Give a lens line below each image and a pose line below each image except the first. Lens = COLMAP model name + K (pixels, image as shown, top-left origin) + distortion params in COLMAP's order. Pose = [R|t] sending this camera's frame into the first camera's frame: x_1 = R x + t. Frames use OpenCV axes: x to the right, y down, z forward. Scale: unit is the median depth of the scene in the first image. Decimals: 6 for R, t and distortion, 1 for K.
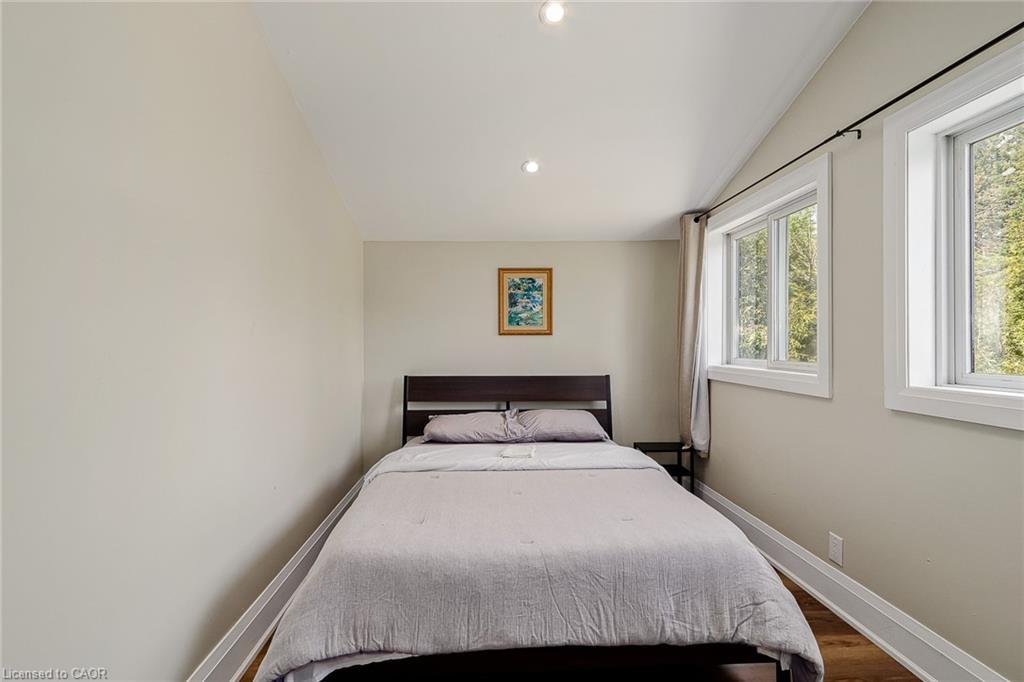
lens RADIAL K [[474.2, 0, 512.0], [0, 474.2, 341.0], [0, 0, 1]] dist [0.010940, 0.000041]
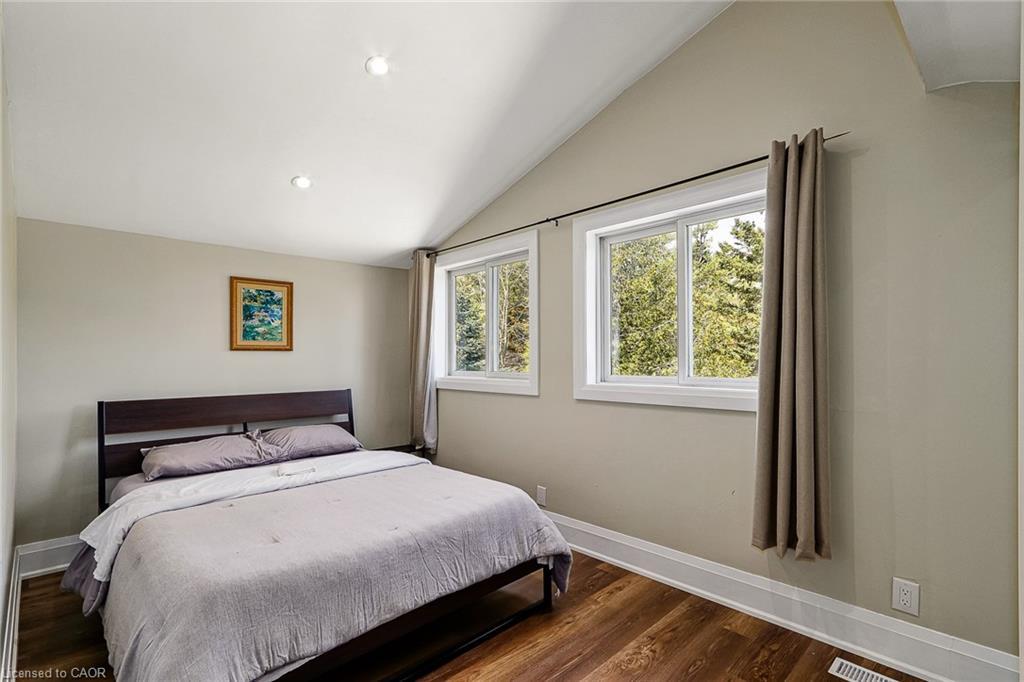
lens RADIAL K [[468.7, 0, 511.3], [0, 468.7, 357.6], [0, 0, 1]] dist [0.002589, 0.000109]
pose [[0.748615, -0.000480, 0.663004, -0.313827], [0.000998, 0.999999, -0.000402, 0.002916], [-0.663004, 0.000962, 0.748615, -0.030773]]
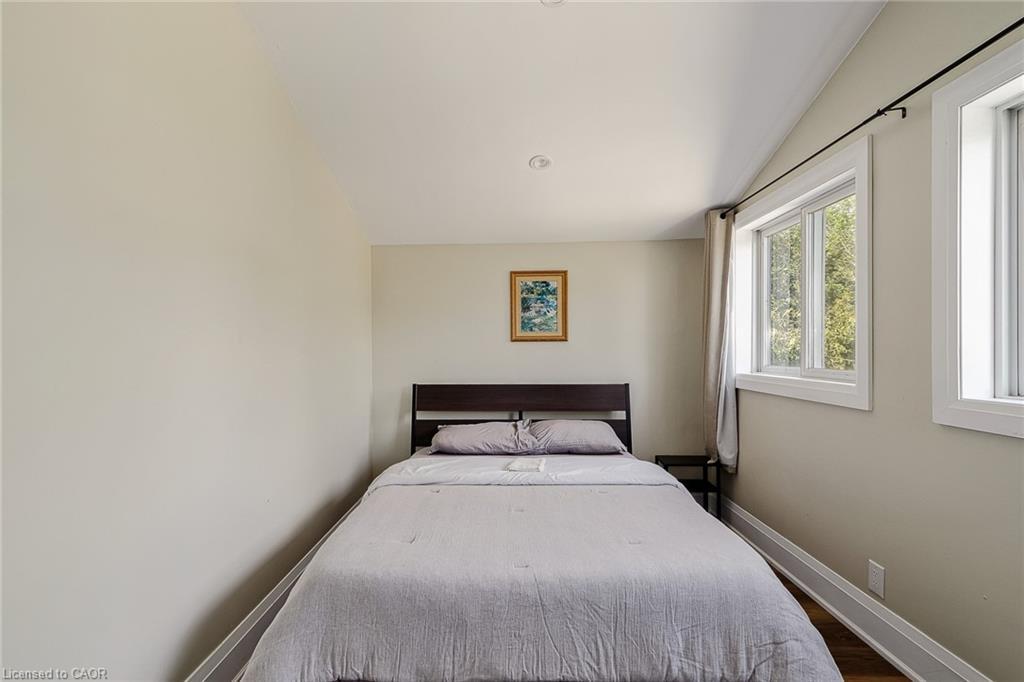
lens RADIAL K [[484.3, 0, 508.7], [0, 484.3, 350.4], [0, 0, 1]] dist [0.010754, -0.000026]
pose [[0.997897, -0.003343, -0.064727, 0.043327], [0.003748, 0.999974, 0.006142, -0.000932], [0.064704, -0.006372, 0.997884, 0.038078]]
